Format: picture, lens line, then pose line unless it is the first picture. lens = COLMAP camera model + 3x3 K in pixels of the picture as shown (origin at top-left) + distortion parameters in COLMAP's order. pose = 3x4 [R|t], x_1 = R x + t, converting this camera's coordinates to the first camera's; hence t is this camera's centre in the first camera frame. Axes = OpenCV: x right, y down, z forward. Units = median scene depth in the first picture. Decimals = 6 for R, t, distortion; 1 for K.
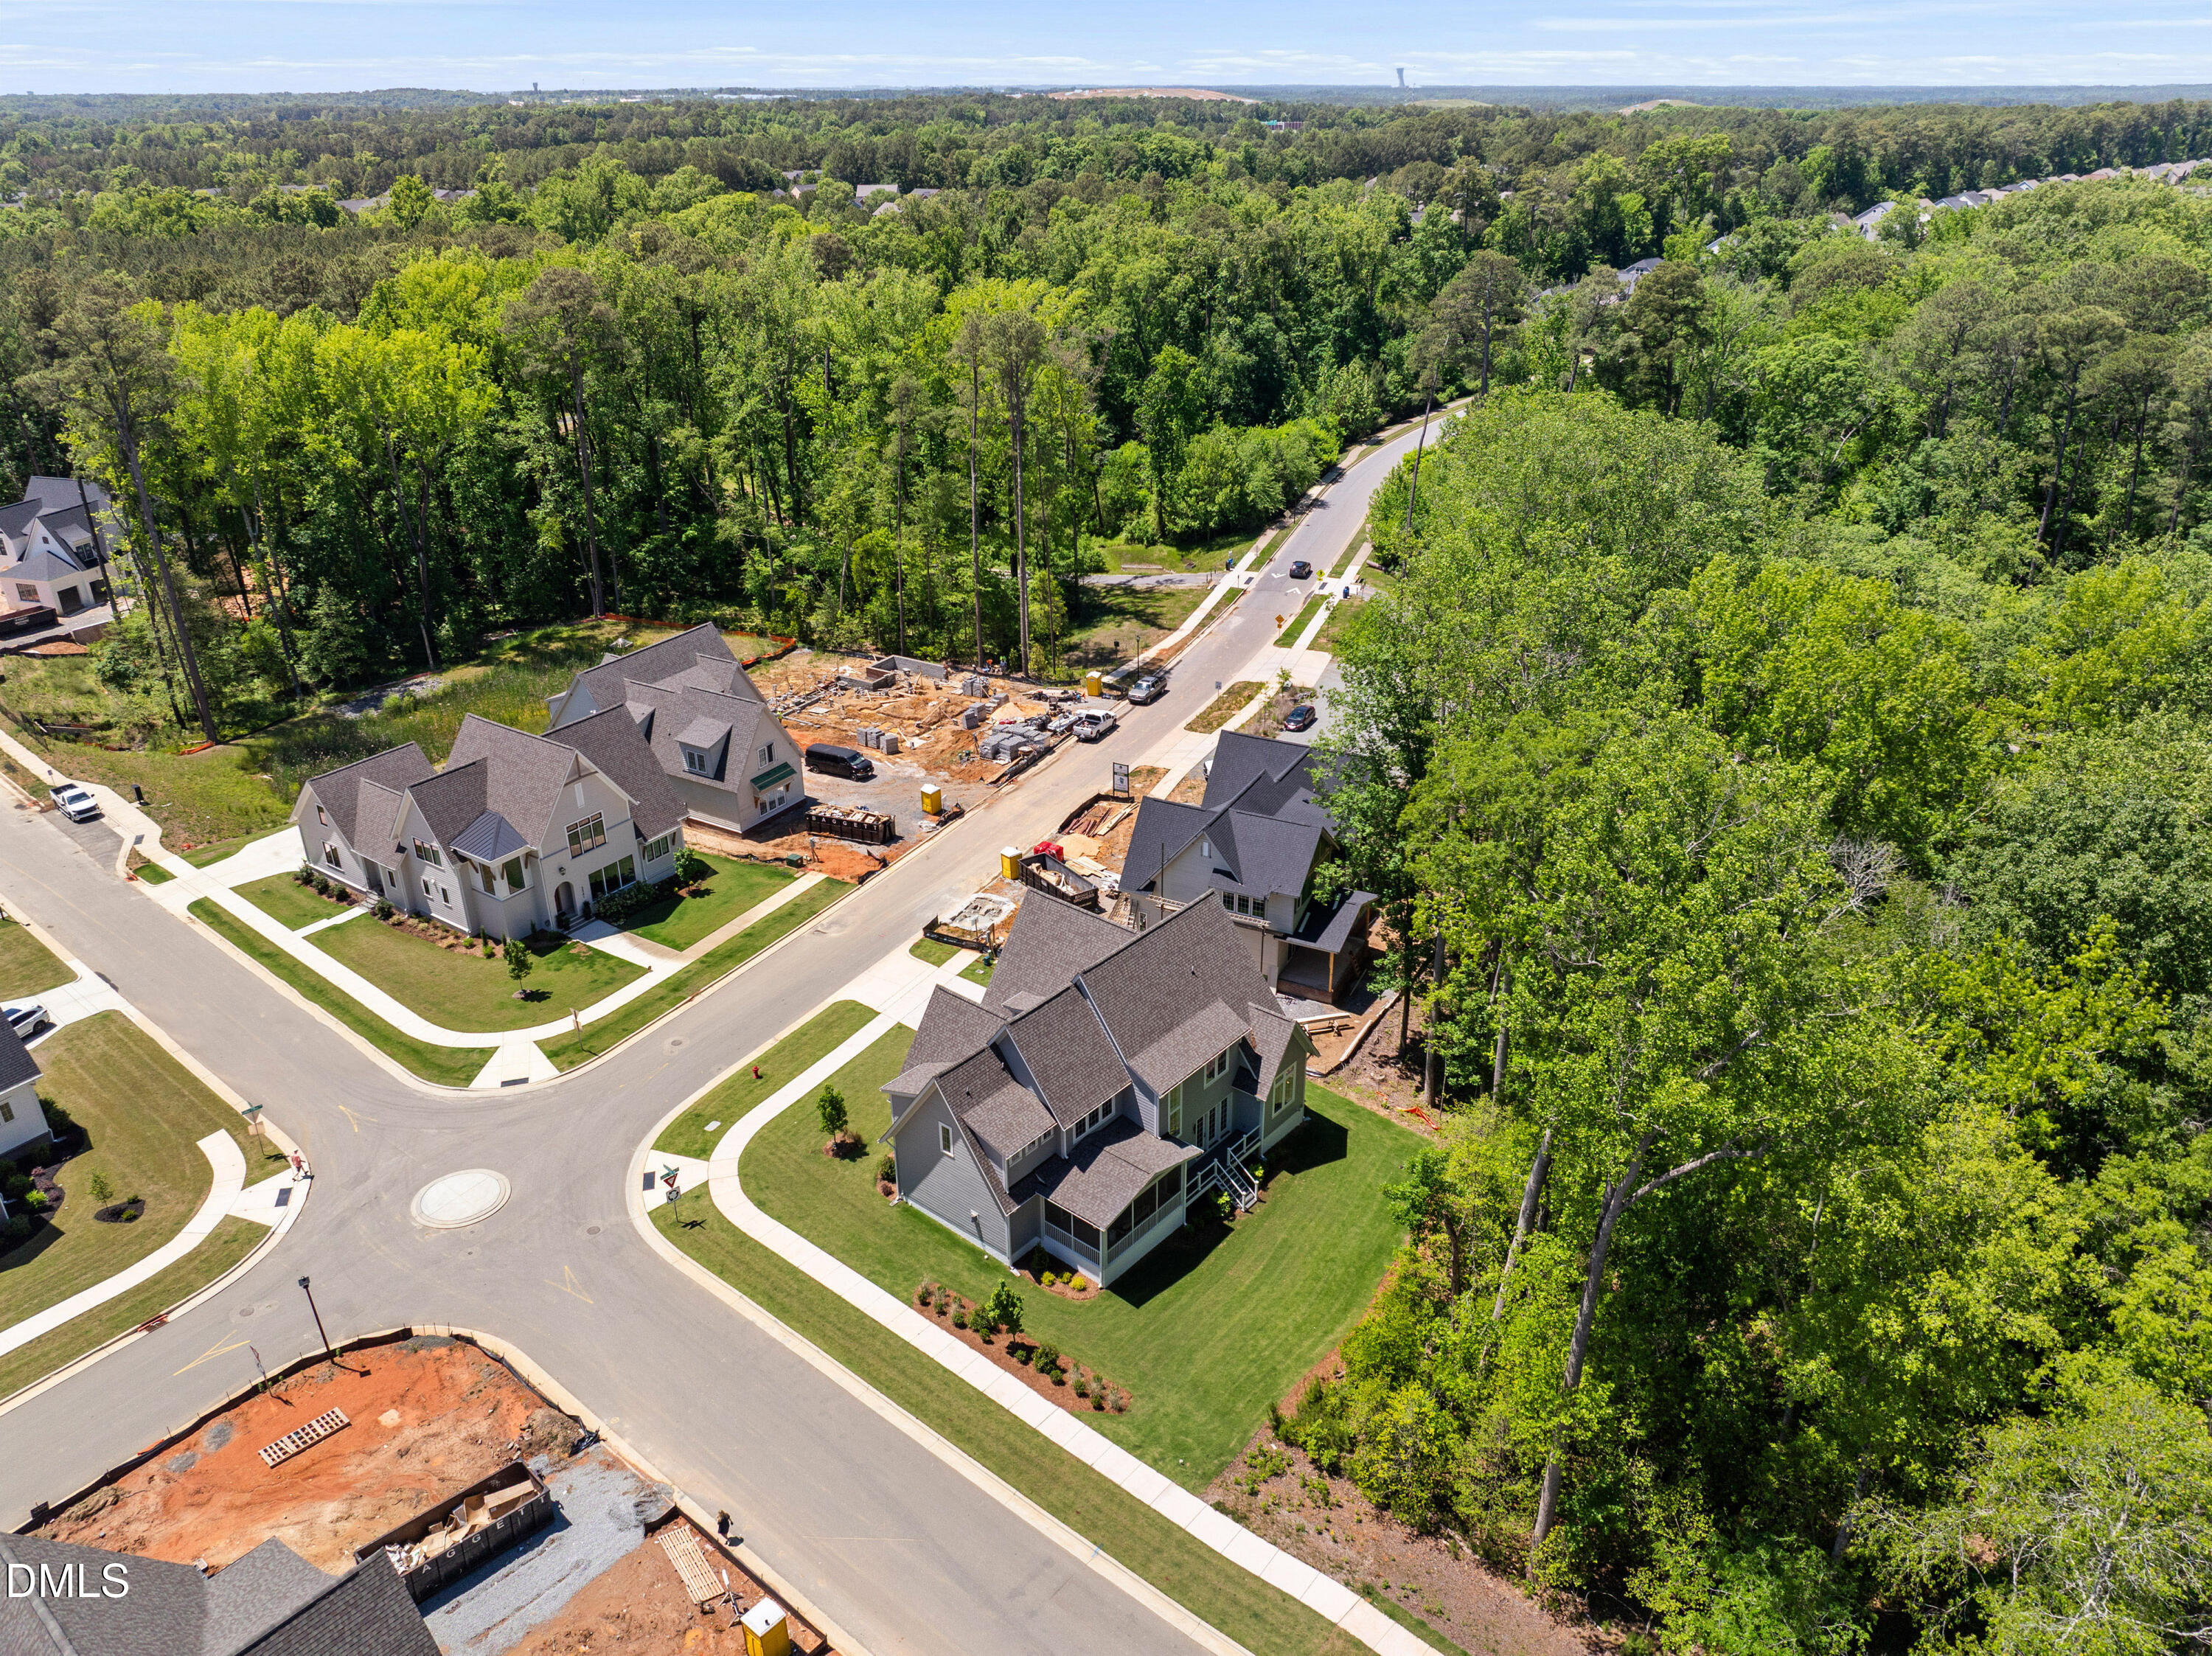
lens RADIAL K [[1564.6, 0, 1113.1], [0, 1564.6, 818.2], [0, 0, 1]] dist [-0.030653, -0.000668]
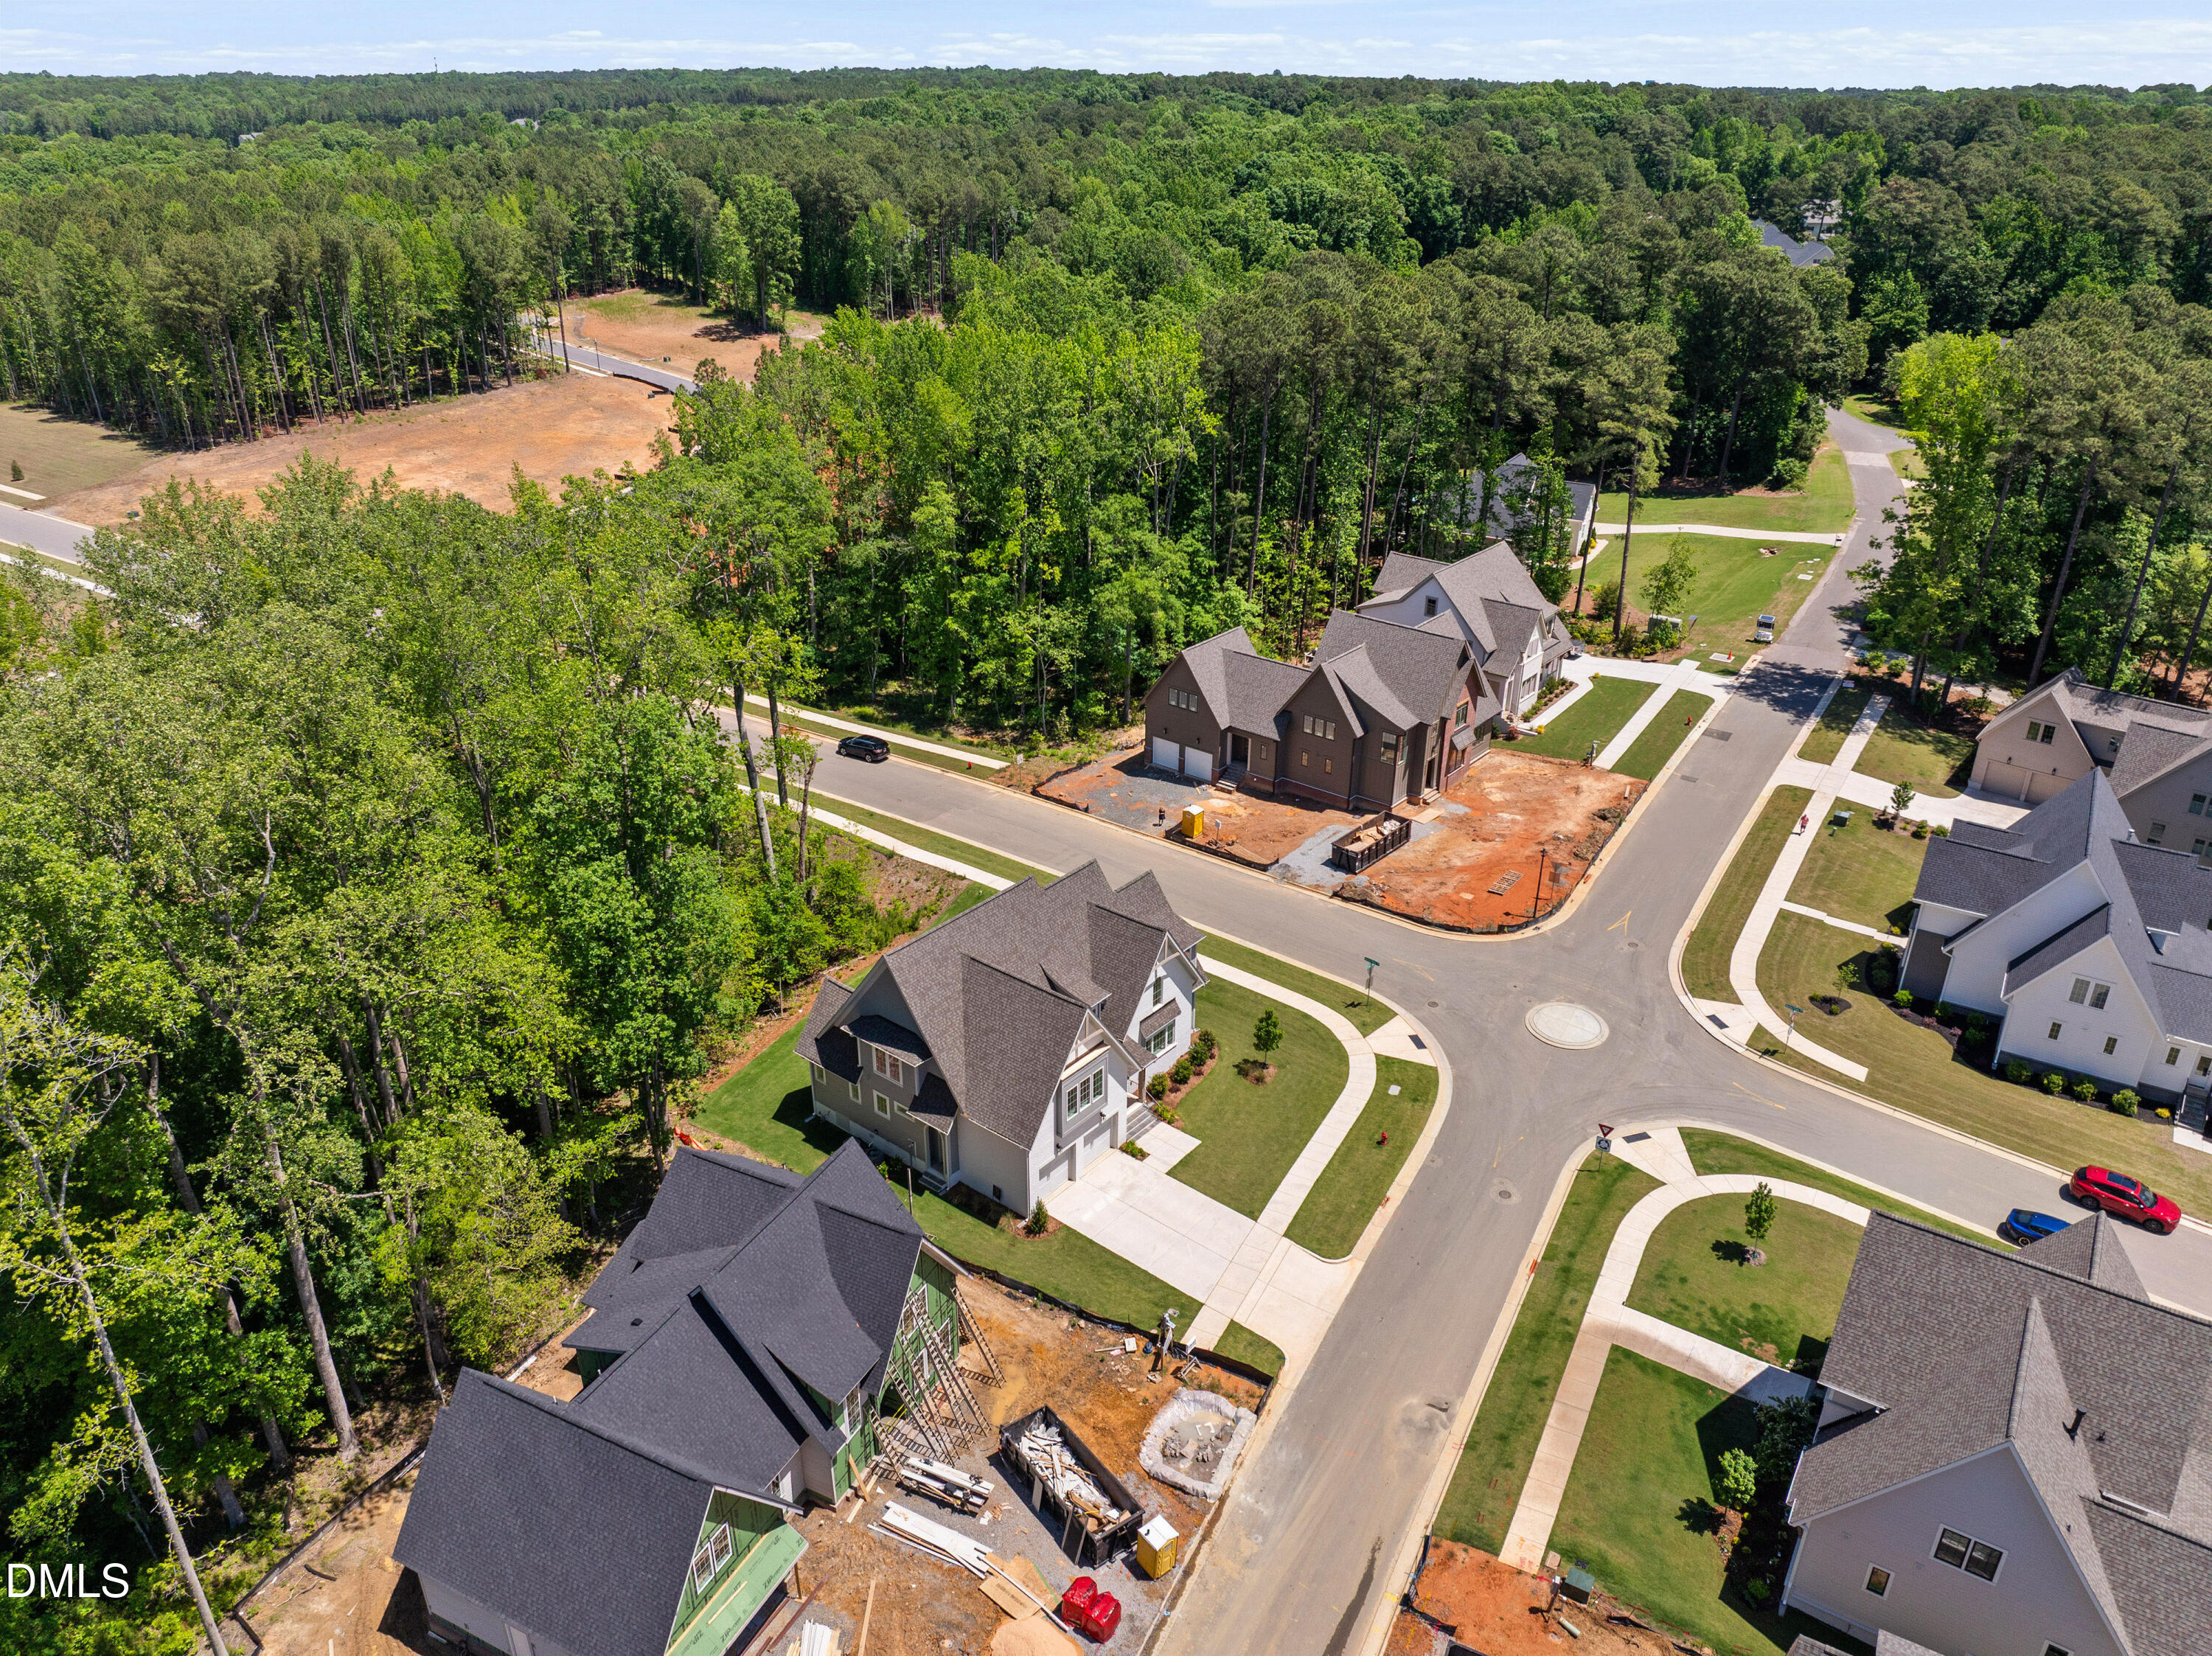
lens RADIAL K [[1572.8, 0, 1115.9], [0, 1572.8, 795.8], [0, 0, 1]] dist [-0.033741, -0.008208]
pose [[-0.999727, 0.013949, -0.018755, -0.045894], [-0.005717, 0.632113, 0.774855, -0.578813], [0.022663, 0.774751, -0.631860, 1.198218]]
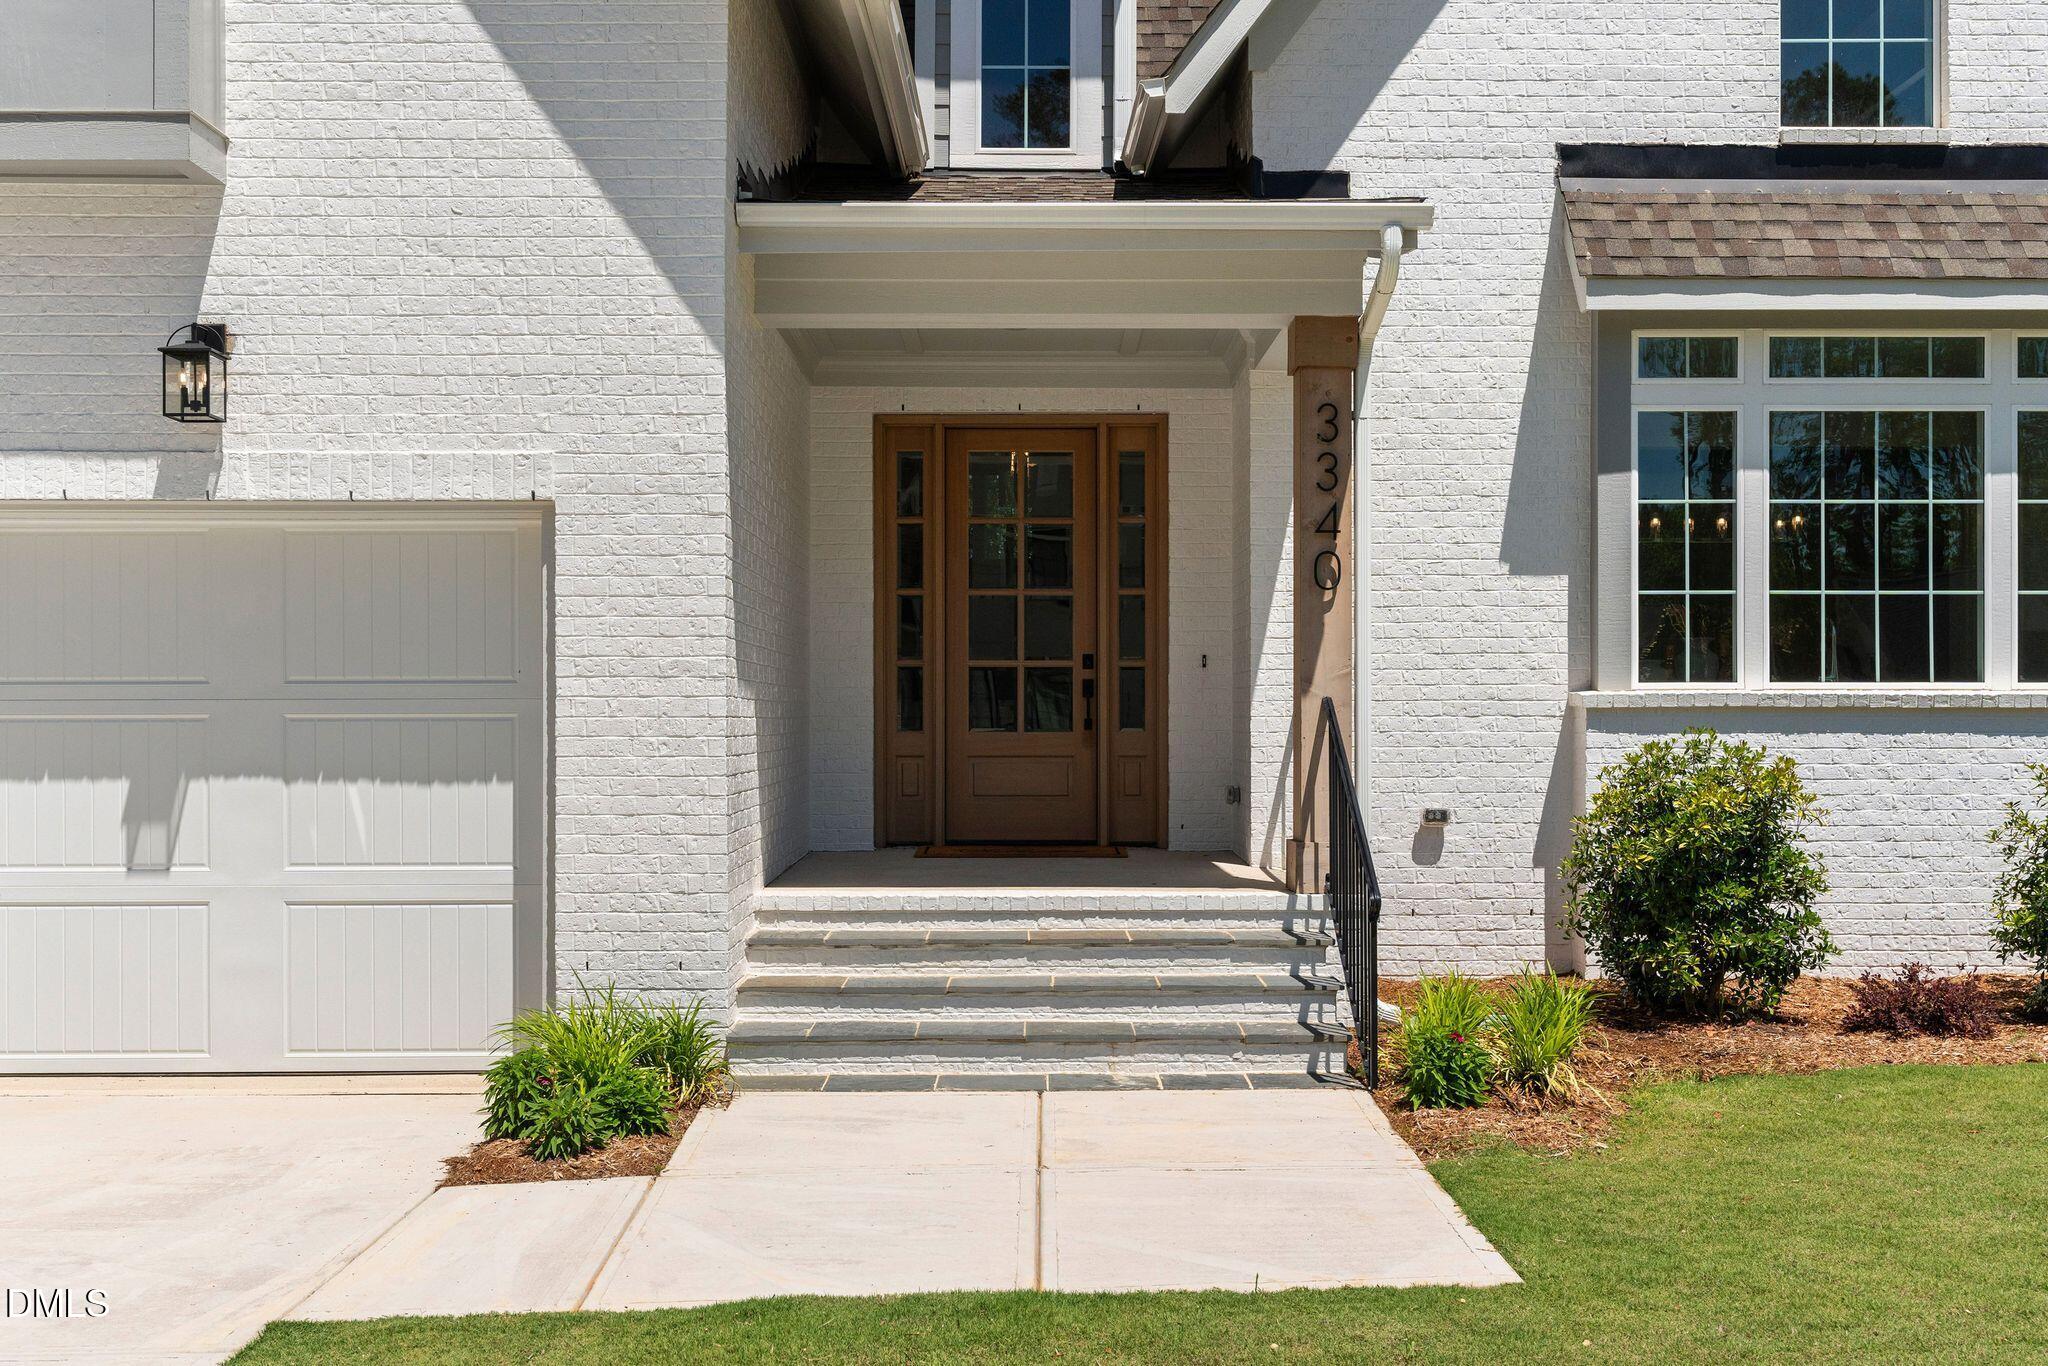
lens RADIAL K [[2074.6, 0, 1024.0], [0, 2074.6, 683.0], [0, 0, 1]] dist [0.022922, 0.015354]
pose [[-0.649228, 0.023781, 0.760222, -0.133679], [0.338599, 0.904041, 0.260883, 0.108302], [-0.681068, 0.426783, -0.594981, 0.869684]]
